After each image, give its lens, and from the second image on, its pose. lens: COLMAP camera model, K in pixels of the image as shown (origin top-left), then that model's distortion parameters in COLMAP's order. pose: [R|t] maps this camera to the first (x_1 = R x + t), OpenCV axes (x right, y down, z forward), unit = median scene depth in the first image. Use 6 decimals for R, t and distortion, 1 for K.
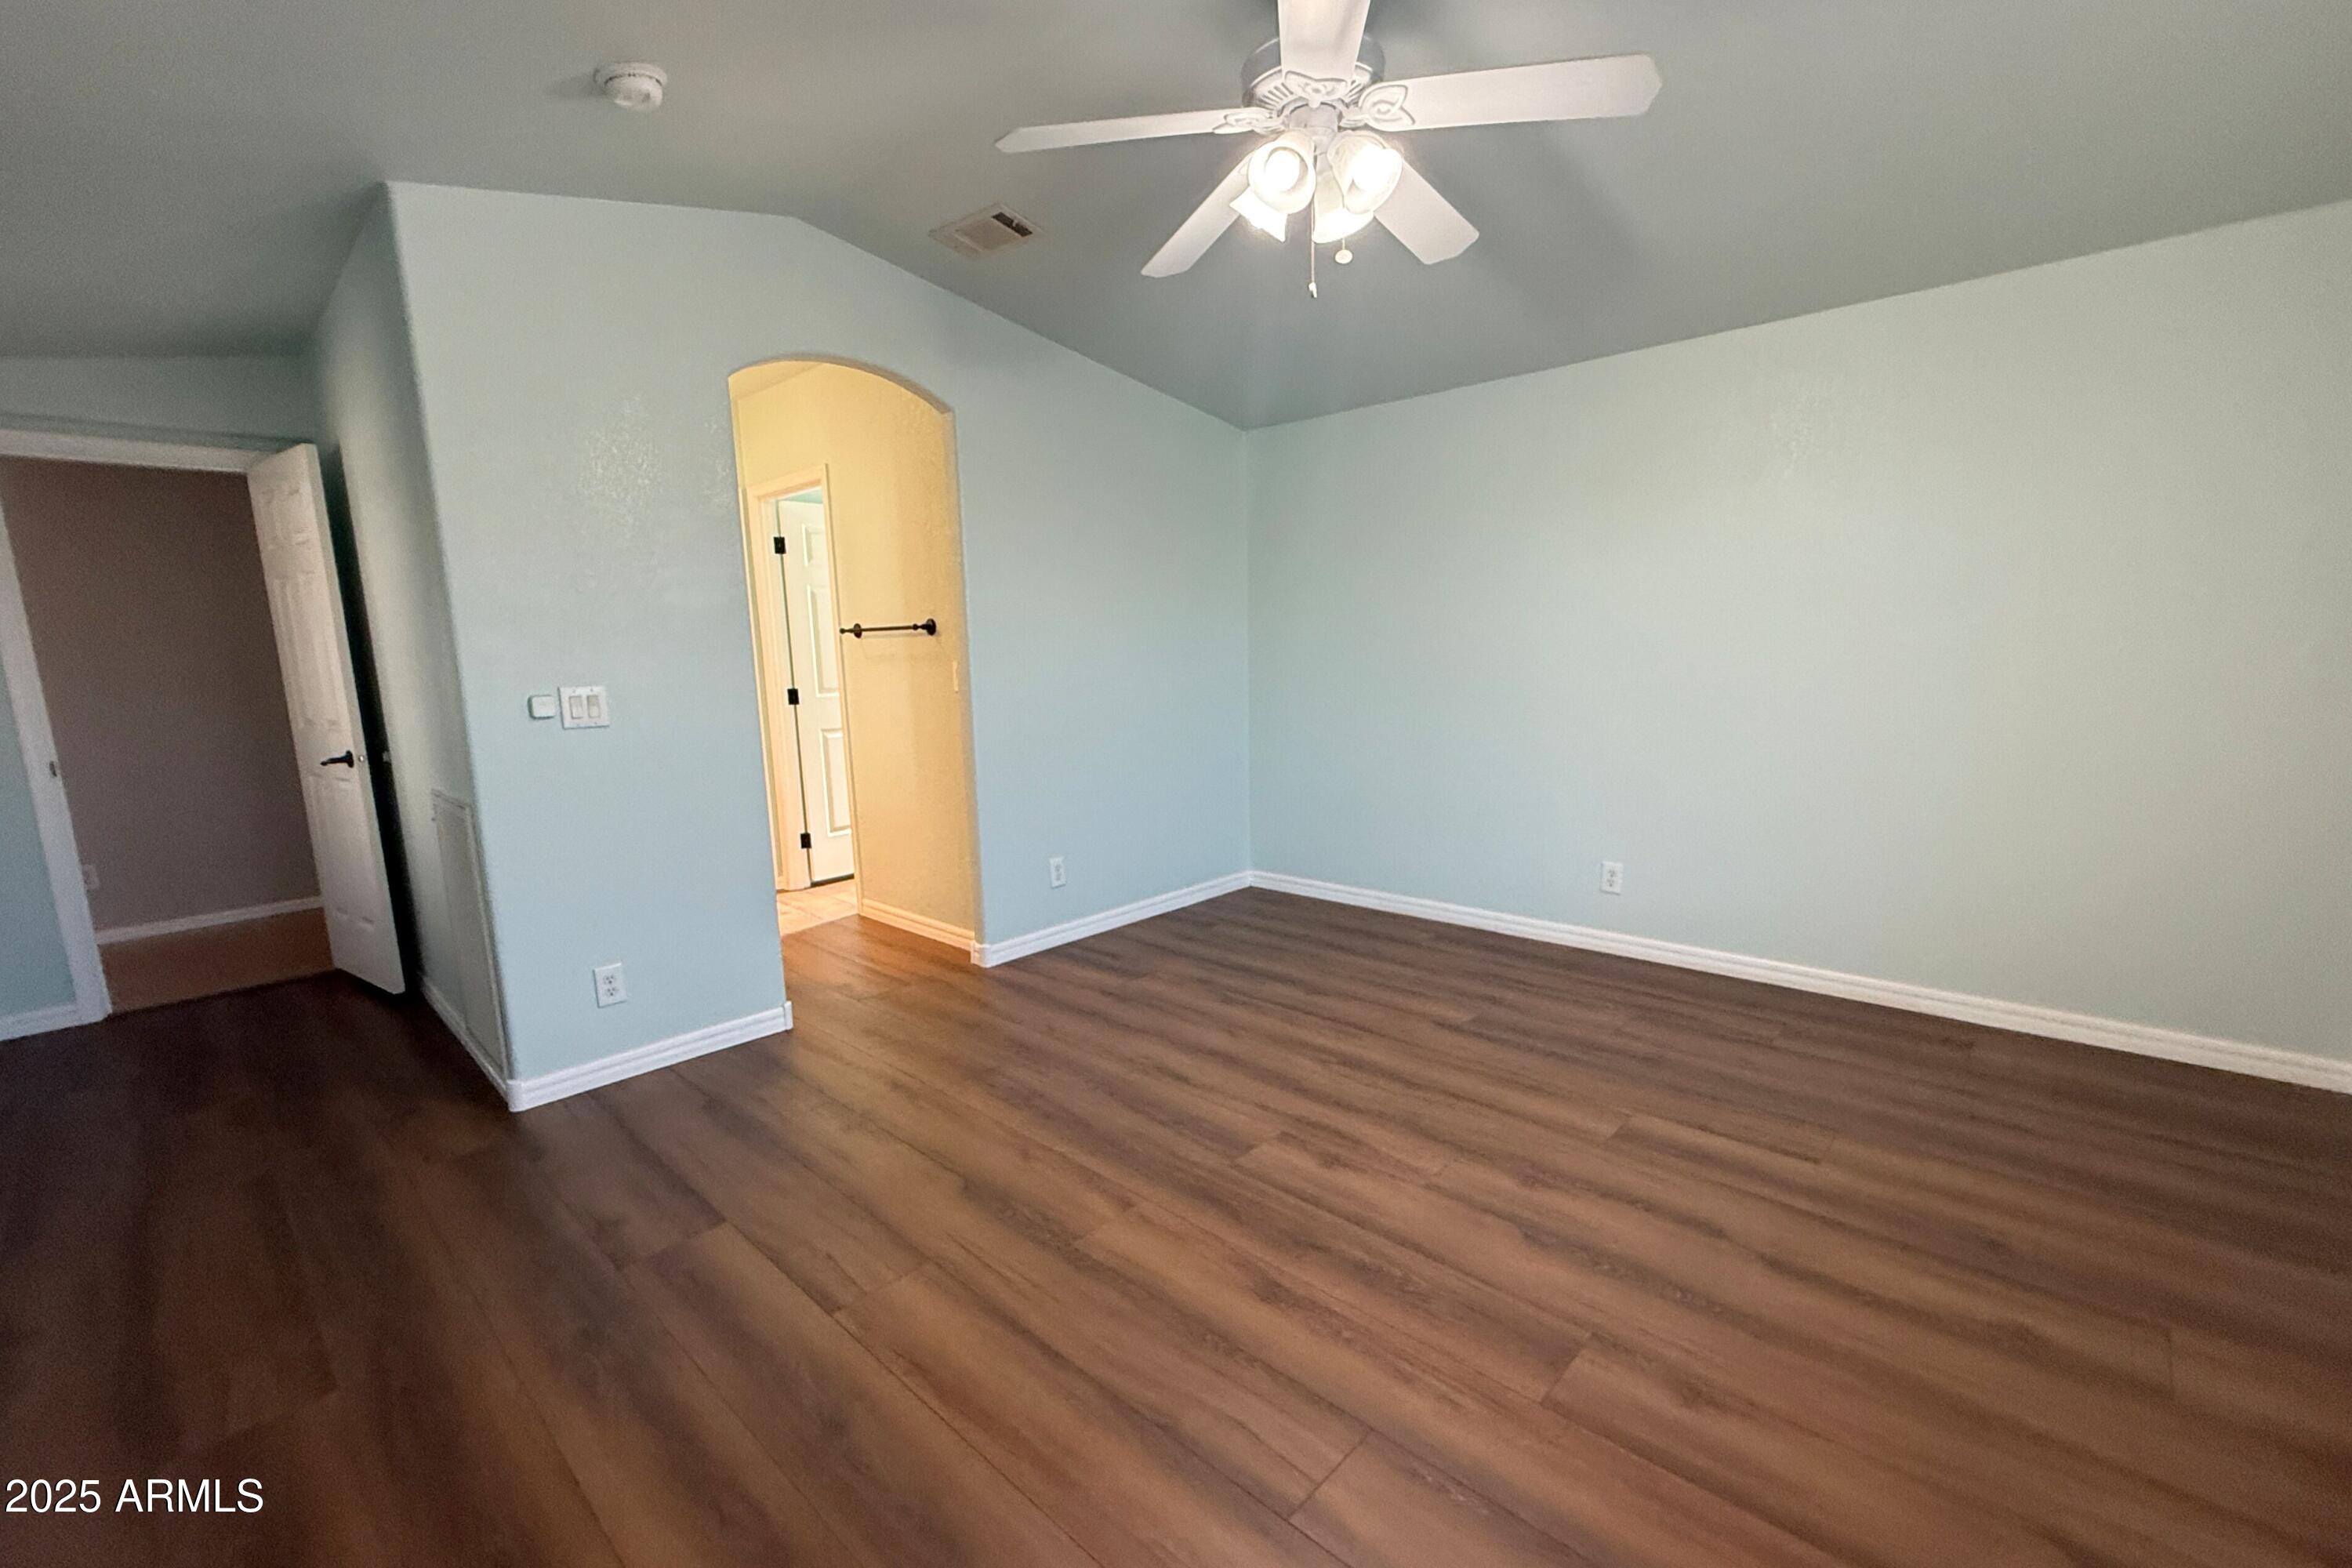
lens RADIAL K [[991.8, 0, 1176.0], [0, 991.8, 784.0], [0, 0, 1]] dist [-0.000417, -0.000015]
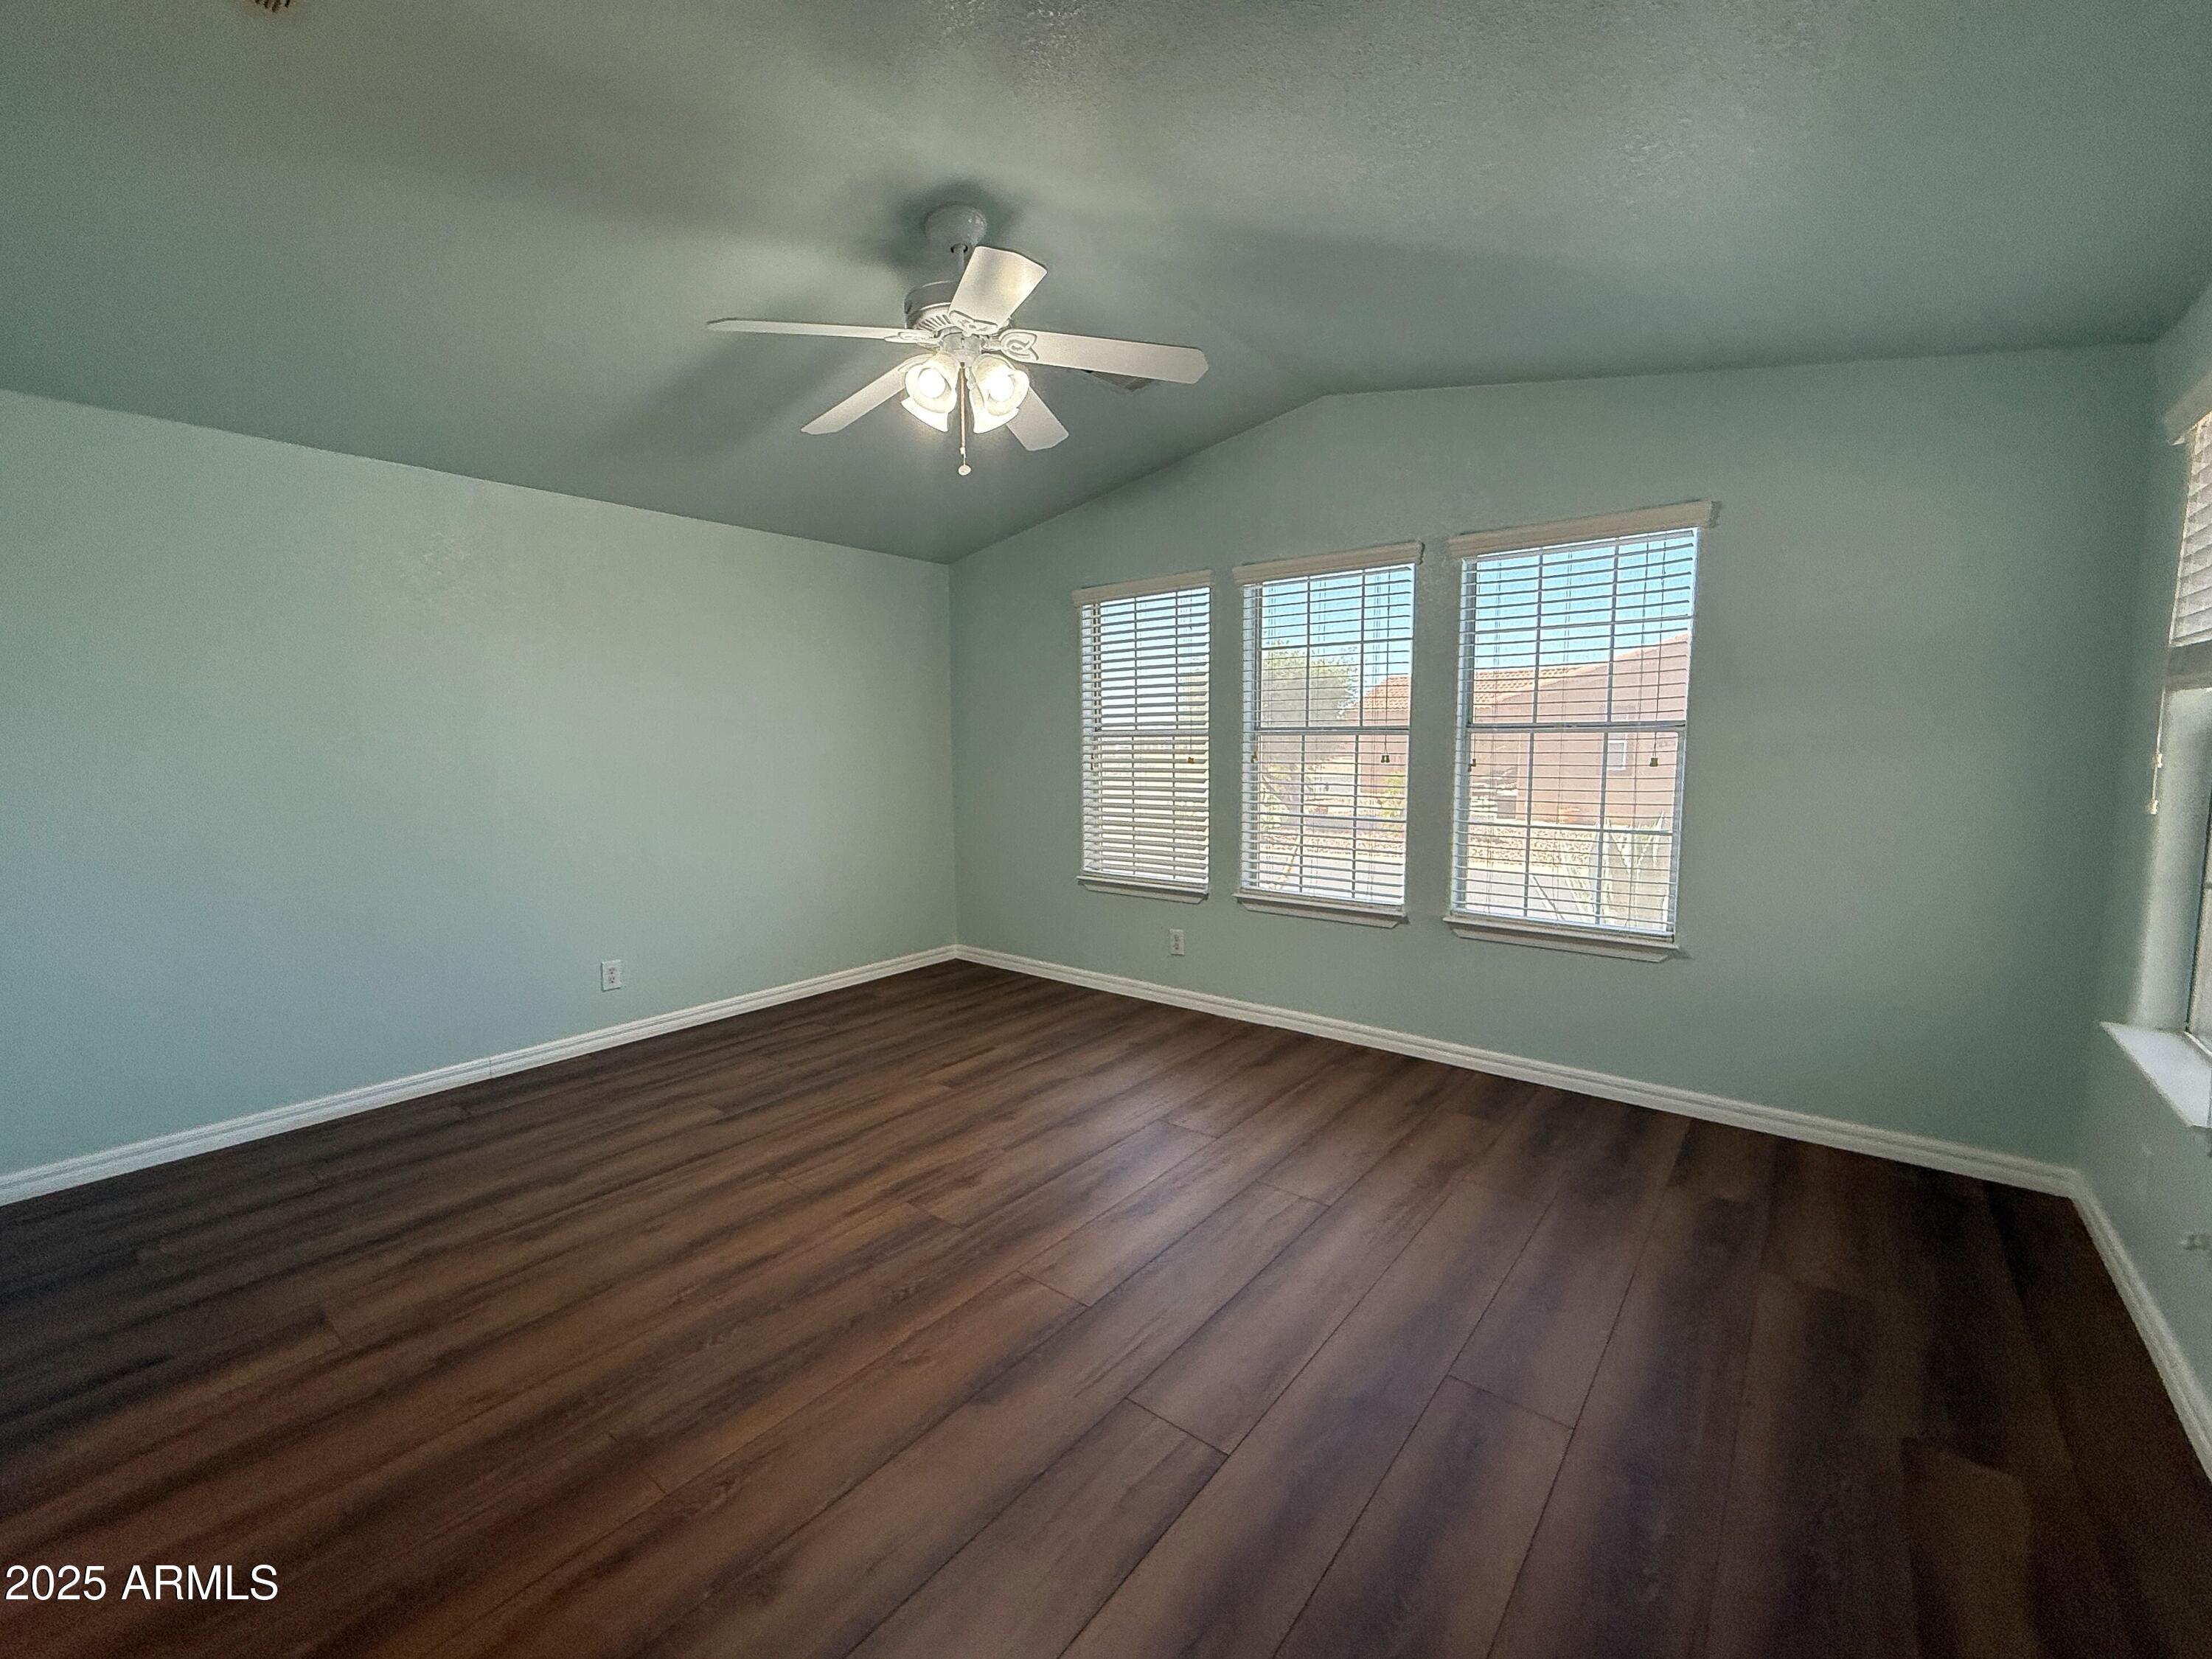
lens RADIAL K [[883.2, 0, 1106.0], [0, 883.2, 829.5], [0, 0, 1]] dist [-0.000058, -0.002259]
pose [[-0.068705, -0.074372, 0.994861, -0.677452], [0.155402, 0.984247, 0.084310, -0.072304], [-0.985459, 0.160396, -0.056066, 0.649717]]
